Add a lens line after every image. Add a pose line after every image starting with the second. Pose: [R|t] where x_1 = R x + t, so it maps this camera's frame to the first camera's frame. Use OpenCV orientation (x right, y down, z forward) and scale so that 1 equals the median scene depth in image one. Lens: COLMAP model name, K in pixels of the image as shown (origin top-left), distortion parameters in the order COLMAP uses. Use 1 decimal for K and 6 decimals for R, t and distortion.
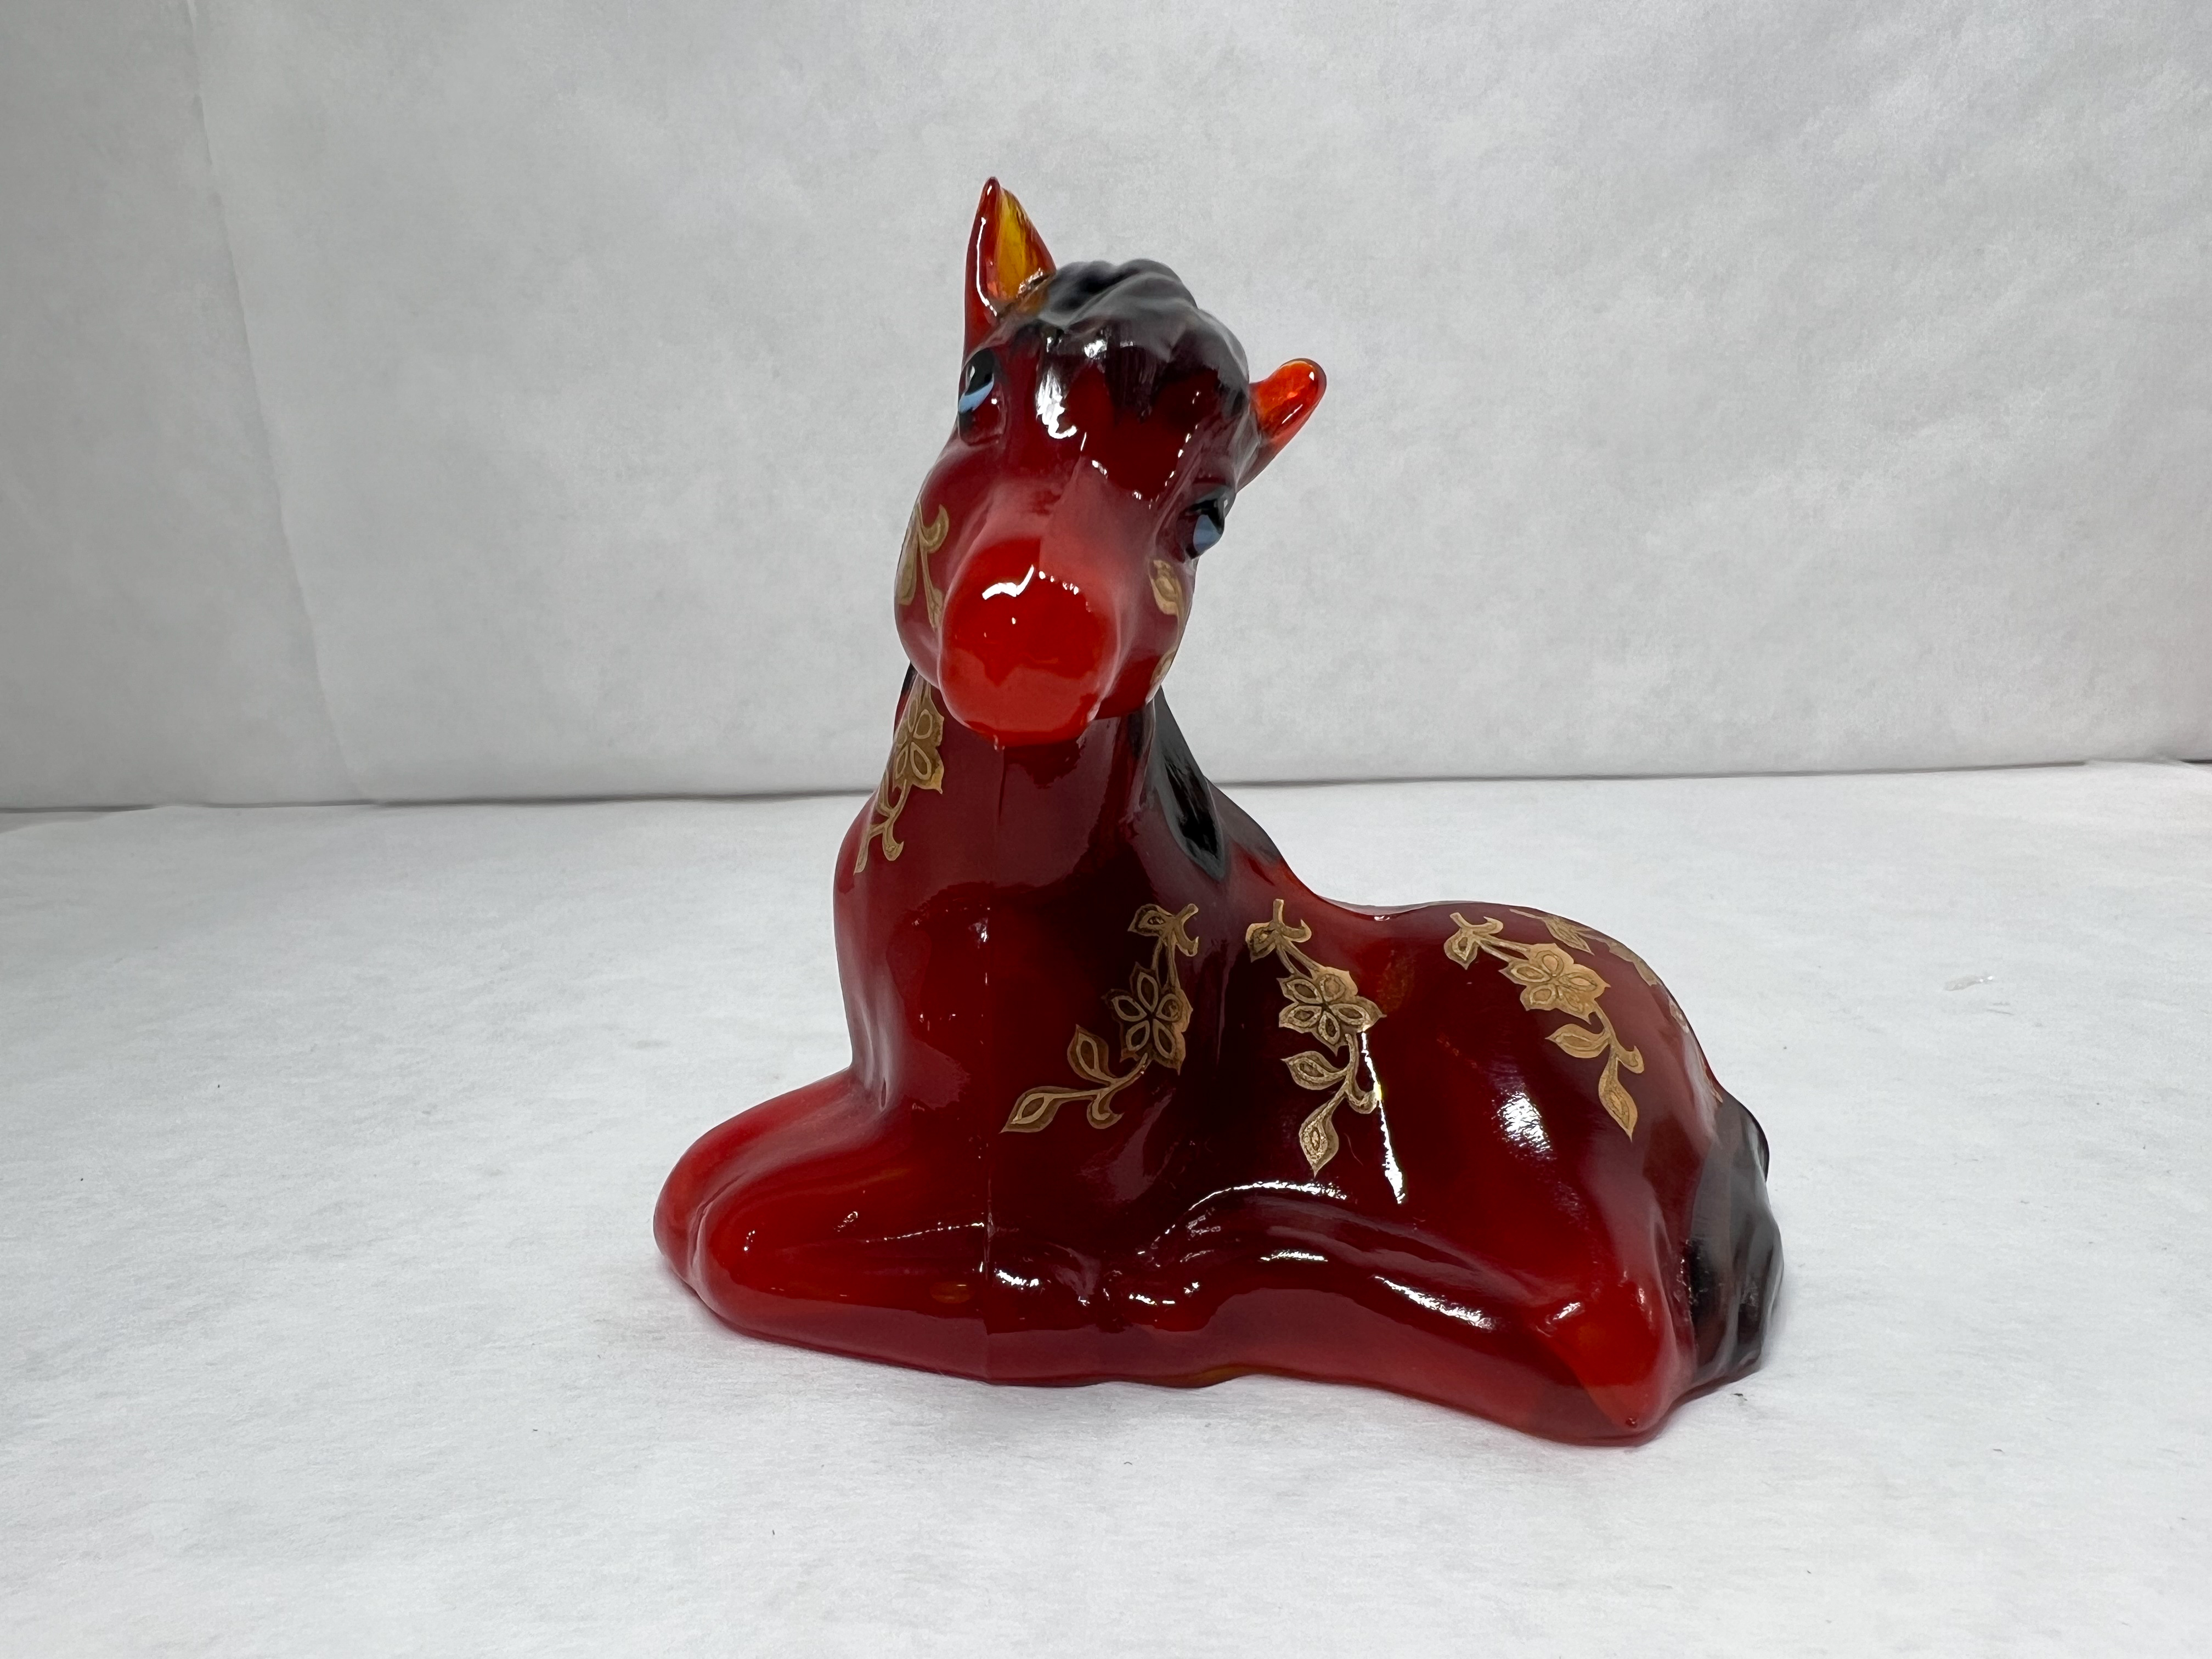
lens RADIAL K [[1546.8, 0, 1007.7], [0, 1546.8, 1034.7], [0, 0, 1]] dist [0.012728, -0.002085]
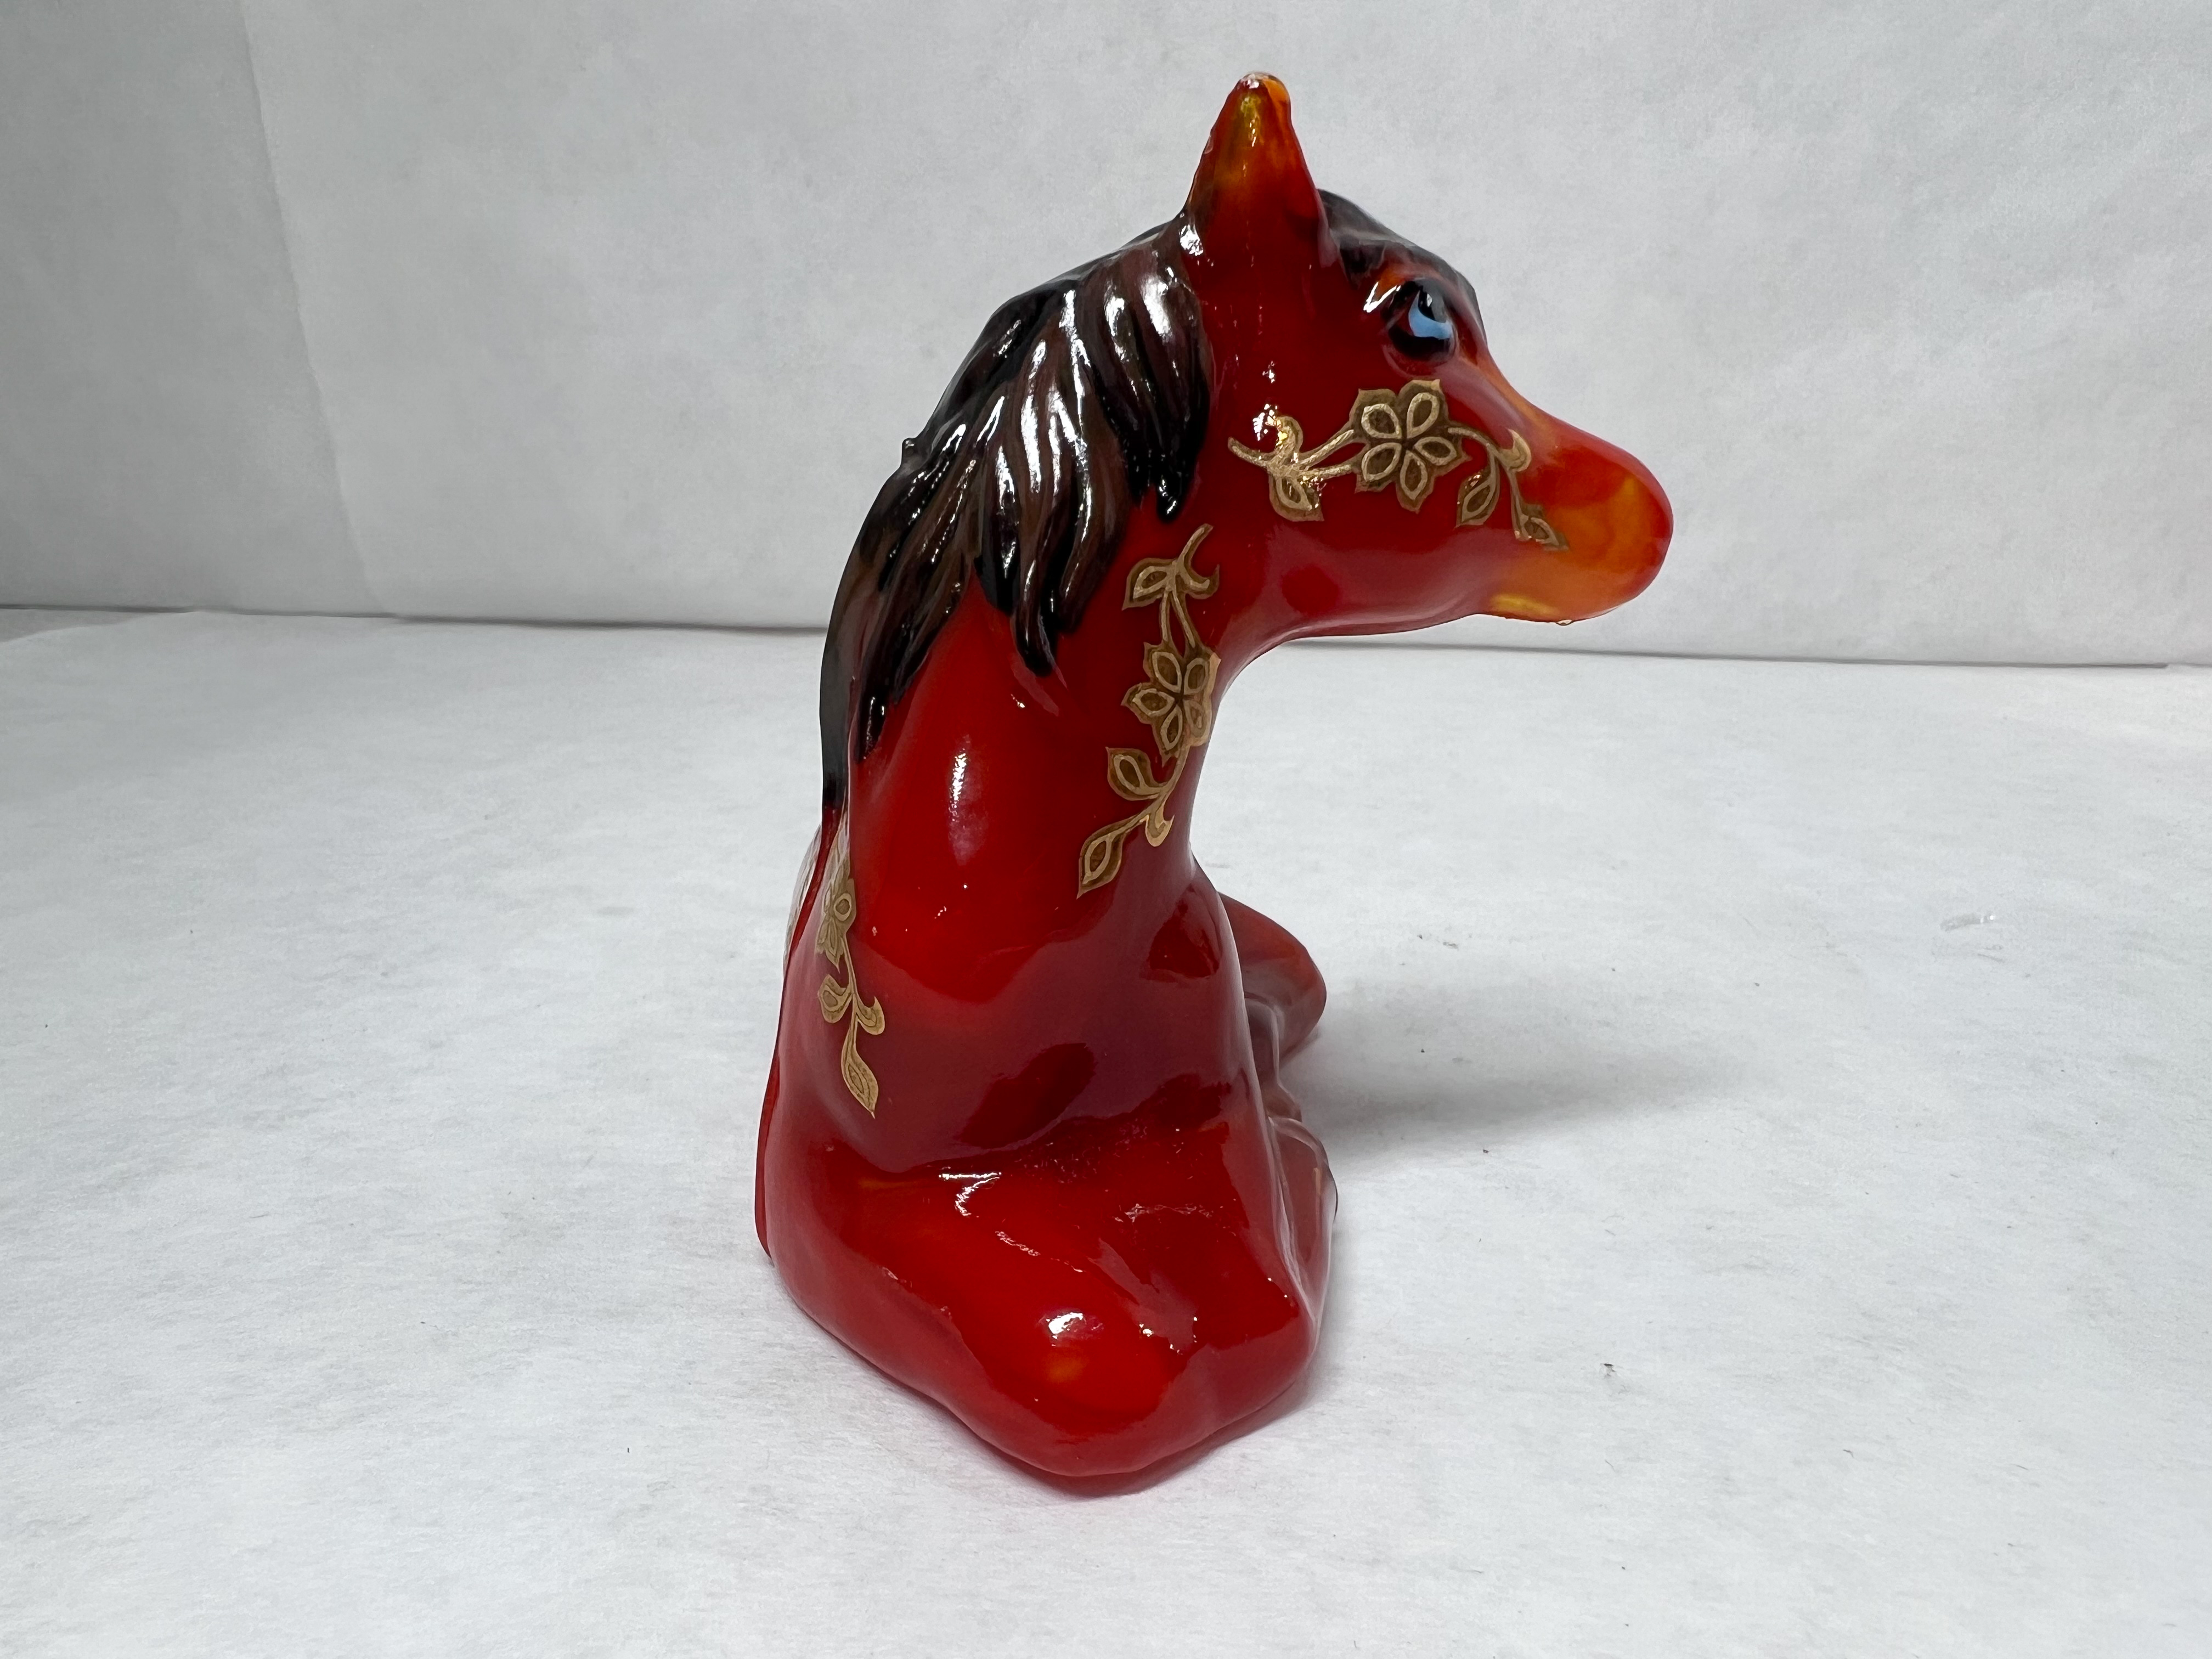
lens RADIAL K [[1546.8, 0, 1008.8], [0, 1546.8, 1024.8], [0, 0, 1]] dist [0.012728, -0.002085]
pose [[0.997591, 0.057726, -0.038458, 0.093113], [-0.052993, 0.992018, 0.114423, -0.069016], [0.044756, -0.112109, 0.992687, 0.010715]]
